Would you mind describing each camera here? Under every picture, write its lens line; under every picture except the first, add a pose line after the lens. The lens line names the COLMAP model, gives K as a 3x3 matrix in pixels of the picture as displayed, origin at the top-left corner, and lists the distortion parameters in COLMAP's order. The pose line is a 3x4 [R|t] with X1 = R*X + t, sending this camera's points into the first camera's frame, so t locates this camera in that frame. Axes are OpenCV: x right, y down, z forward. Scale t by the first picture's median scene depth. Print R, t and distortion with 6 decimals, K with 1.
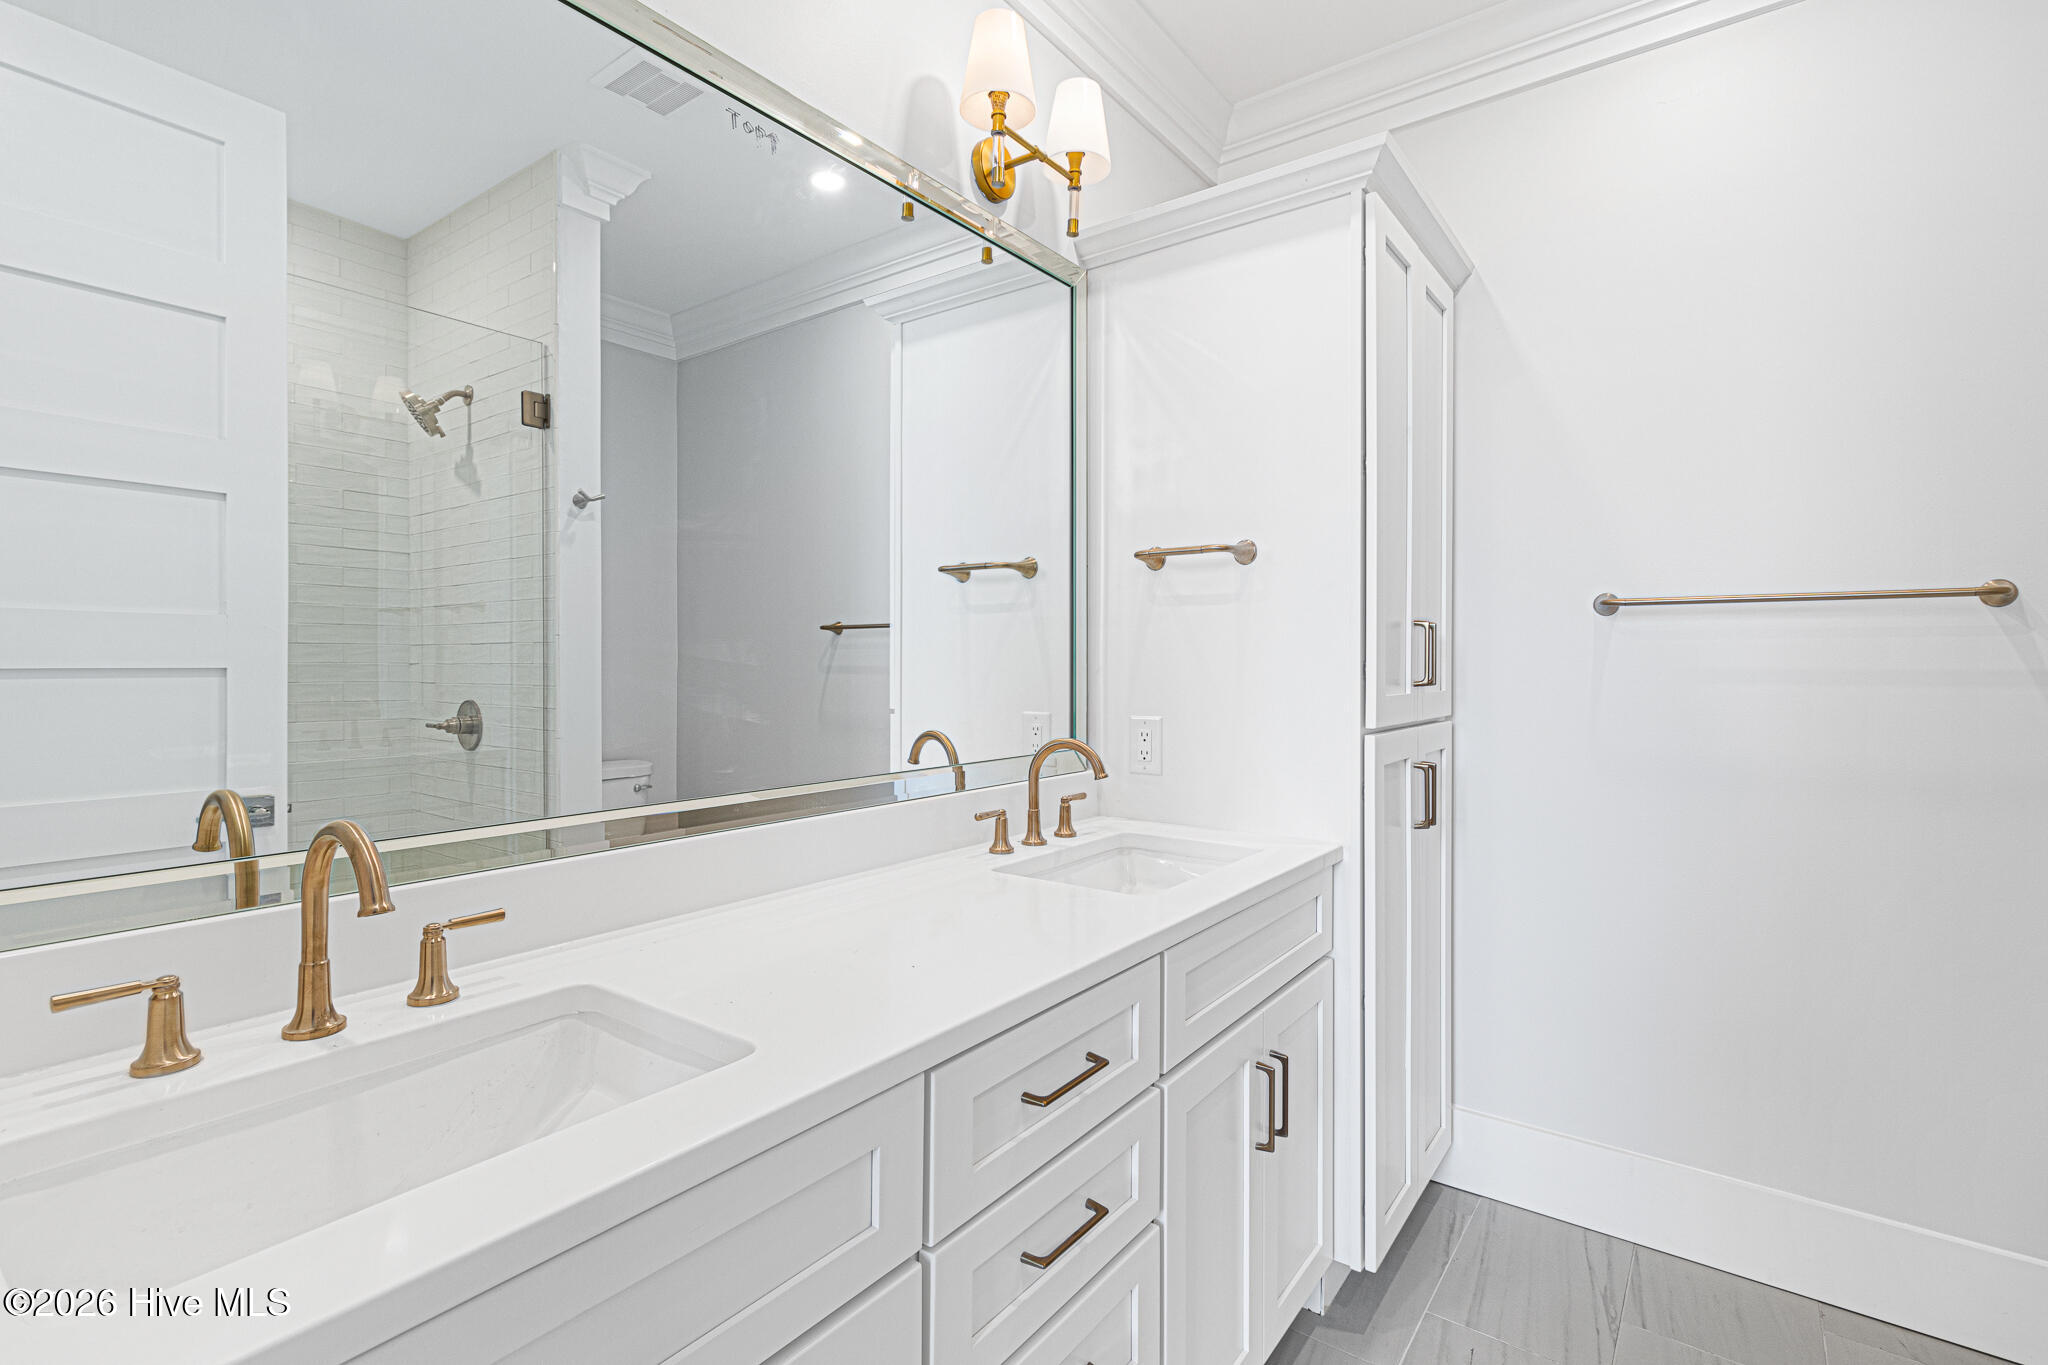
lens RADIAL K [[967.5, 0, 1025.7], [0, 967.5, 692.6], [0, 0, 1]] dist [0.000613, -0.000346]
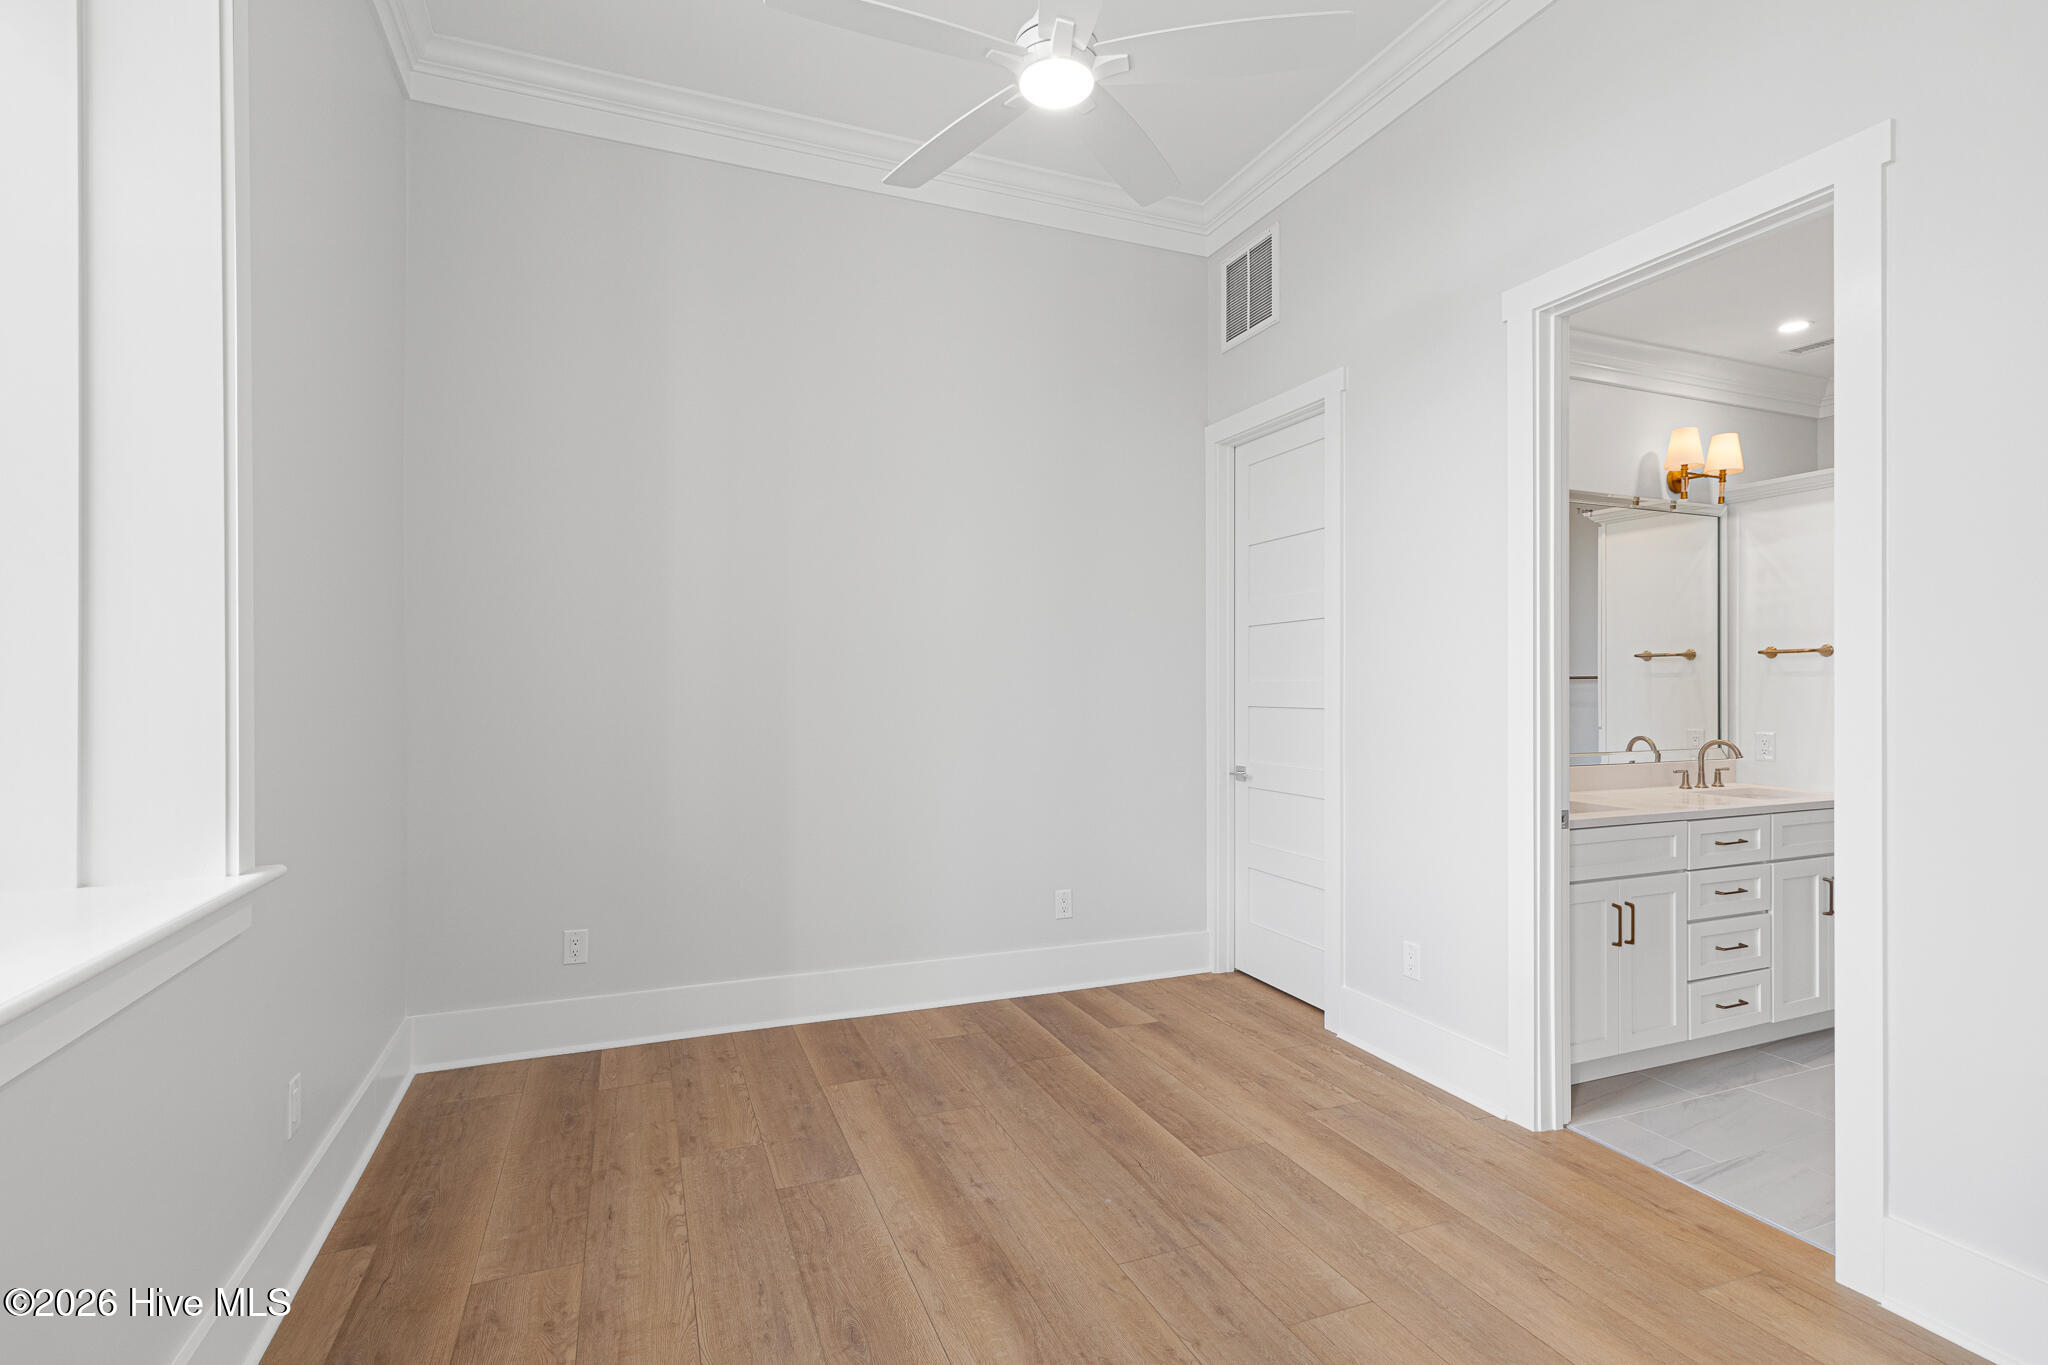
lens RADIAL K [[967.5, 0, 1025.7], [0, 967.5, 692.6], [0, 0, 1]] dist [0.000613, -0.000346]
pose [[0.859020, 0.001360, -0.511940, -0.177261], [-0.014461, 0.999662, -0.021610, 0.010448], [0.511738, 0.025966, 0.858749, -1.611110]]
